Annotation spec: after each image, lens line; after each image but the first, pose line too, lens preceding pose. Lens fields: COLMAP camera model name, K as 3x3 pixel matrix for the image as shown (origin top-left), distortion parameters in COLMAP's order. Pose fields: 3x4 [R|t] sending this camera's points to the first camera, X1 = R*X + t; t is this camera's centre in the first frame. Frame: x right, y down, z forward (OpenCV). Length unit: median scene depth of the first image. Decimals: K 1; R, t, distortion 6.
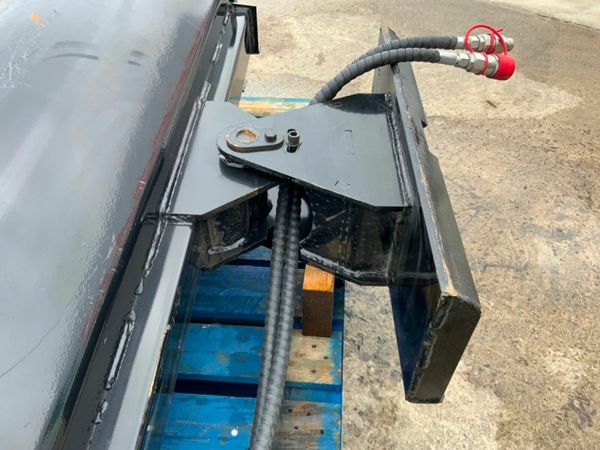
lens RADIAL K [[502.4, 0, 301.9], [0, 502.4, 225.1], [0, 0, 1]] dist [0.036929, -0.068002]
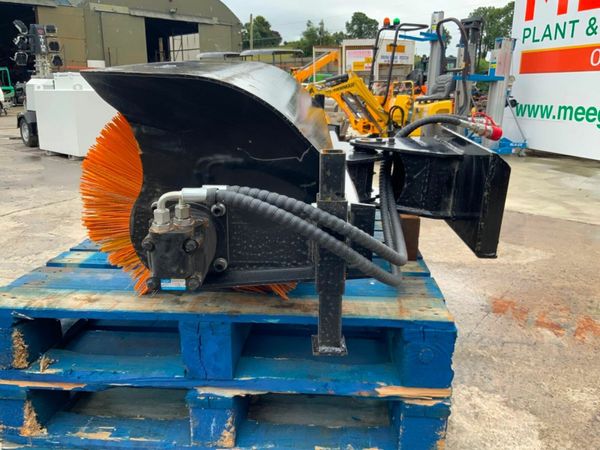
lens RADIAL K [[502.4, 0, 299.0], [0, 502.4, 226.8], [0, 0, 1]] dist [0.036929, -0.068002]
pose [[0.999726, 0.011113, 0.020598, -0.193096], [-0.000717, 0.894215, -0.447637, 0.462371], [-0.023394, 0.447500, 0.893978, -0.250489]]
